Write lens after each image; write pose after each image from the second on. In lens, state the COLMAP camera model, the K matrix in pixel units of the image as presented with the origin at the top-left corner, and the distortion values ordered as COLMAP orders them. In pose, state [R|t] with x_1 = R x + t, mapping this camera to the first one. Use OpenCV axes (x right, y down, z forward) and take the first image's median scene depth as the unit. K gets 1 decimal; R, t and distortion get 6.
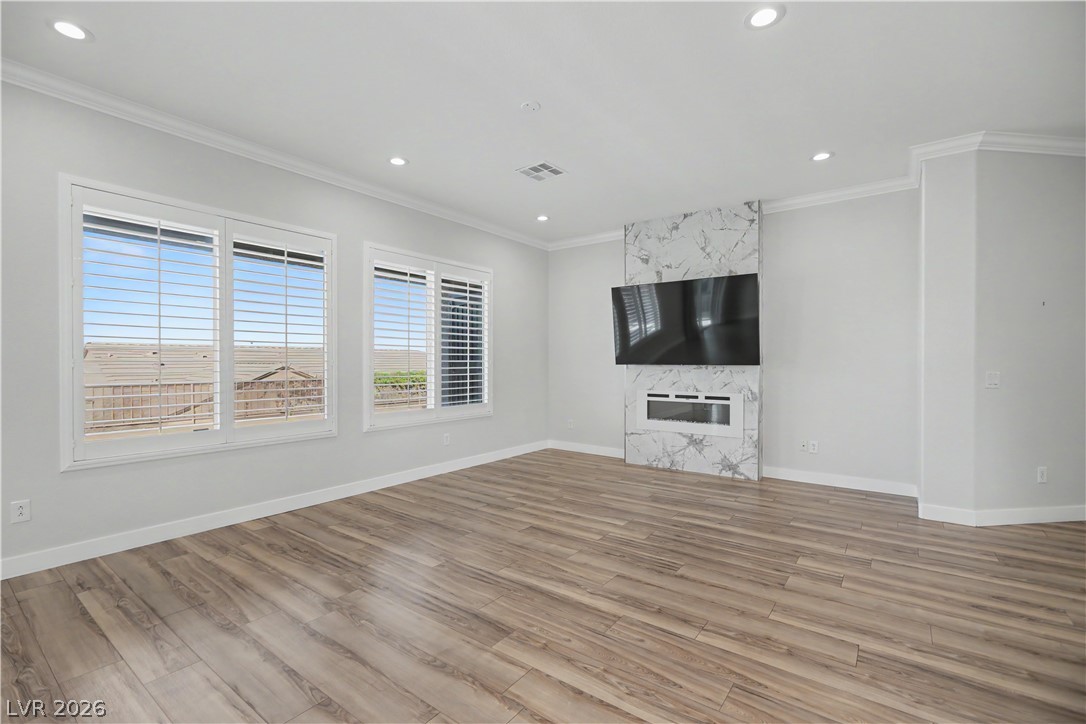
lens RADIAL K [[487.1, 0, 540.6], [0, 487.1, 367.9], [0, 0, 1]] dist [-0.004887, 0.001339]
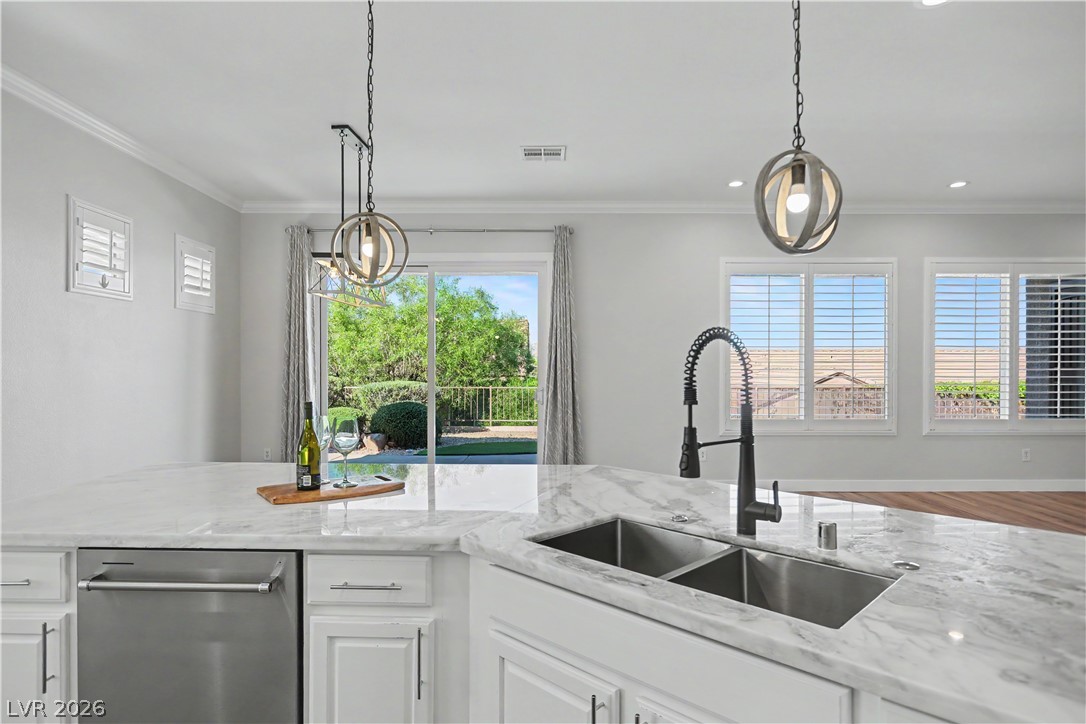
lens RADIAL K [[621.5, 0, 539.6], [0, 621.5, 368.5], [0, 0, 1]] dist [0.009240, 0.000381]
pose [[0.602170, 0.001747, -0.798366, 0.188809], [-0.008273, 0.999958, -0.004052, -0.002763], [0.798325, 0.009045, 0.602159, -0.423959]]
